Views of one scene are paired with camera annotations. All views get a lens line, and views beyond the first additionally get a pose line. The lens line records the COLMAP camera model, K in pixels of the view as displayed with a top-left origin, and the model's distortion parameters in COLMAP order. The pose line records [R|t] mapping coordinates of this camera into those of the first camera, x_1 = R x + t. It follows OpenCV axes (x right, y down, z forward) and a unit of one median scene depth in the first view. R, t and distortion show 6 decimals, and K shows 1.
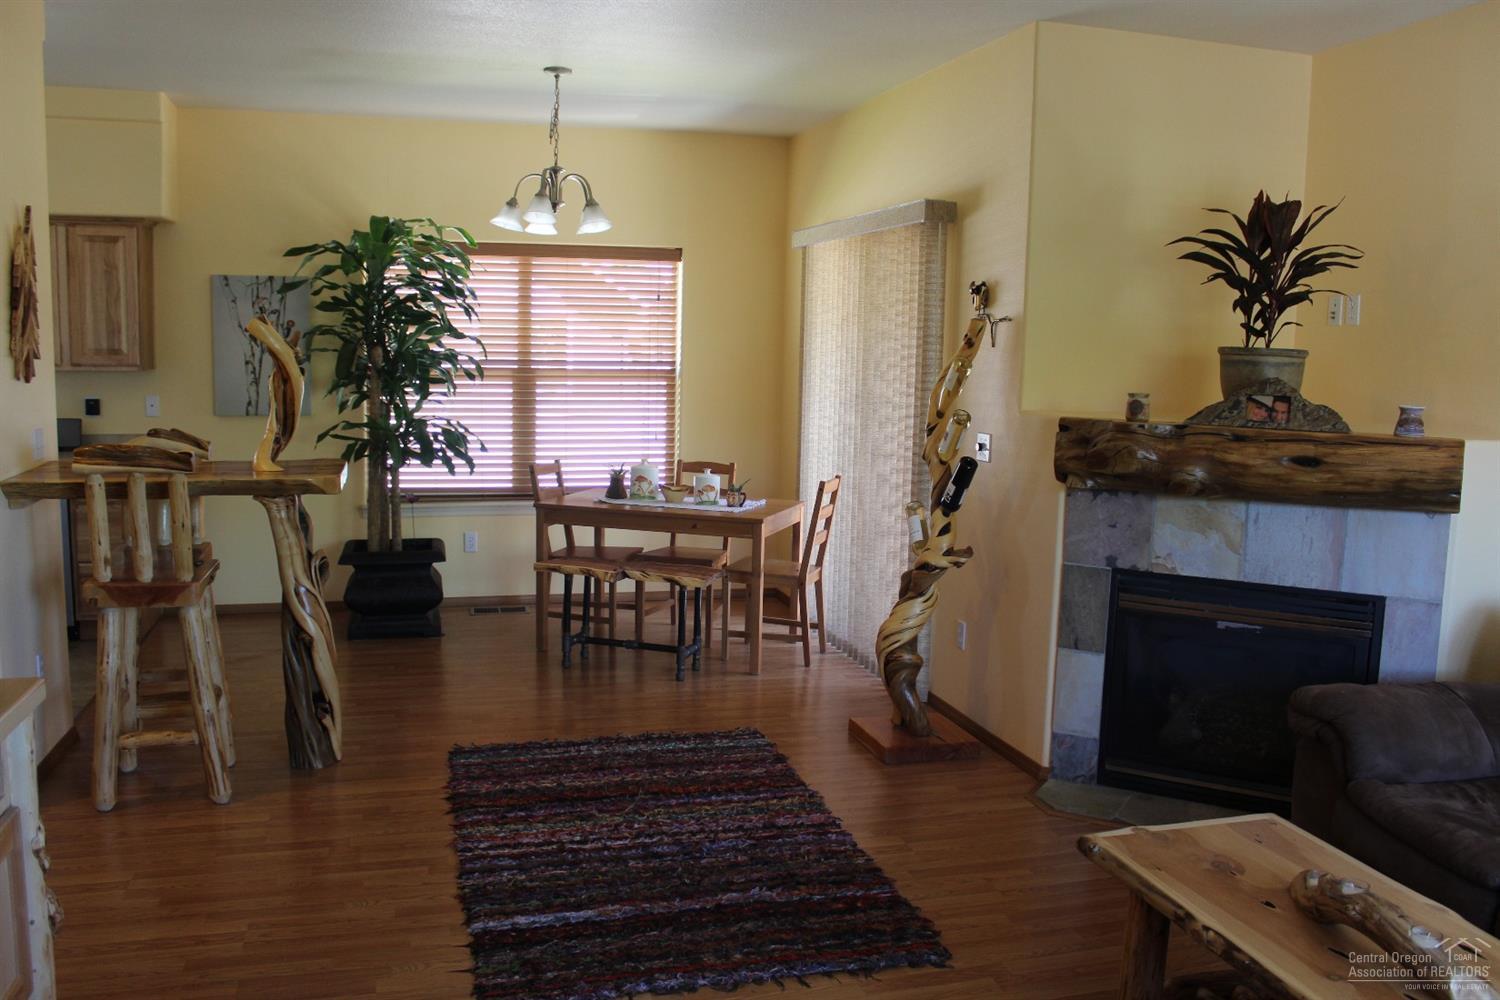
lens RADIAL K [[1255.7, 0, 750.0], [0, 1255.7, 500.0], [0, 0, 1]] dist [-0.166448, 0.158858]
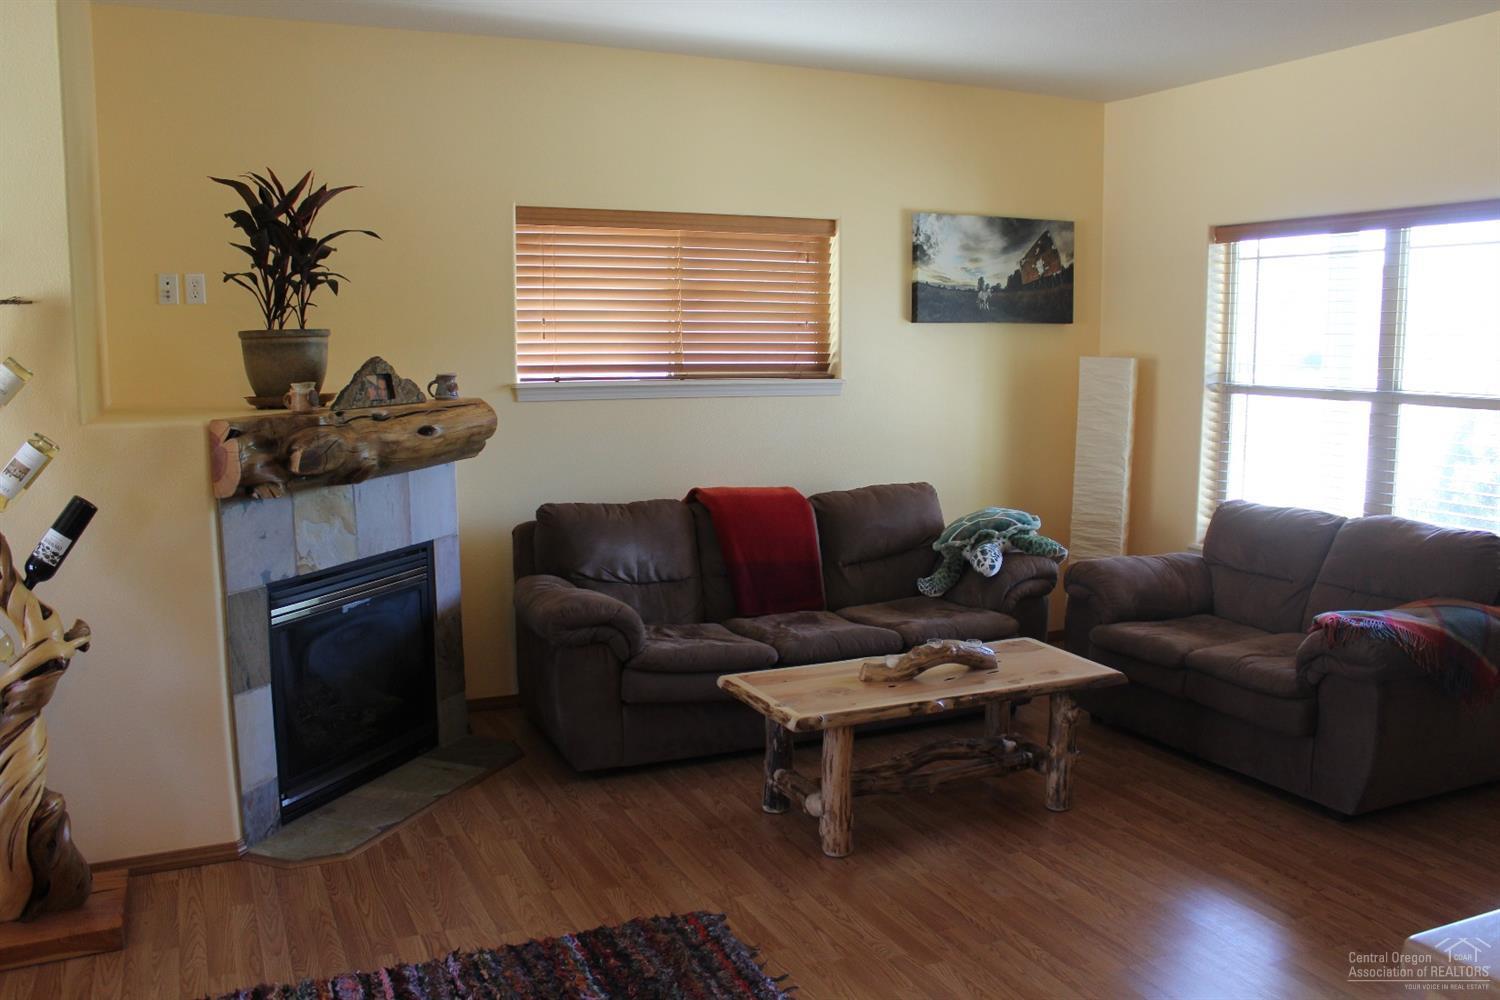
lens RADIAL K [[1255.7, 0, 750.0], [0, 1255.7, 500.0], [0, 0, 1]] dist [-0.166448, 0.158858]
pose [[-0.156714, -0.153661, 0.975617, -0.609089], [0.122845, 0.977119, 0.173631, -0.113949], [-0.979974, 0.147060, -0.134252, 0.774291]]
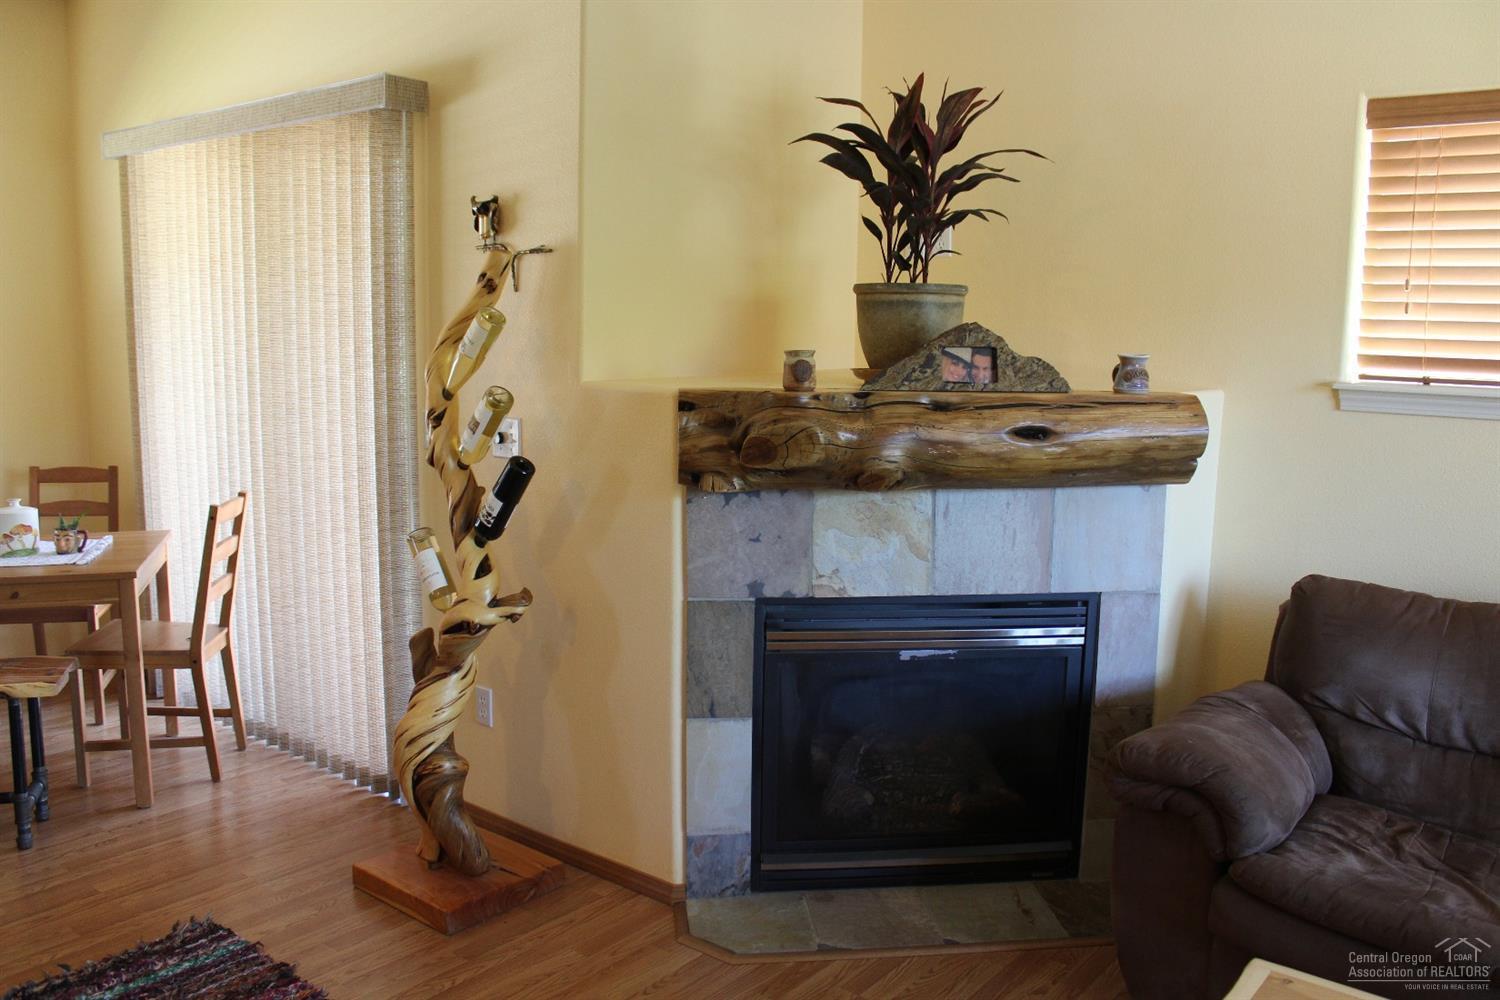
lens RADIAL K [[1255.7, 0, 750.0], [0, 1255.7, 500.0], [0, 0, 1]] dist [-0.166448, 0.158858]
pose [[0.813348, -0.101230, 0.572903, -0.117260], [0.081473, 0.994861, 0.060122, -0.044924], [-0.576045, -0.002224, 0.817415, 0.416920]]
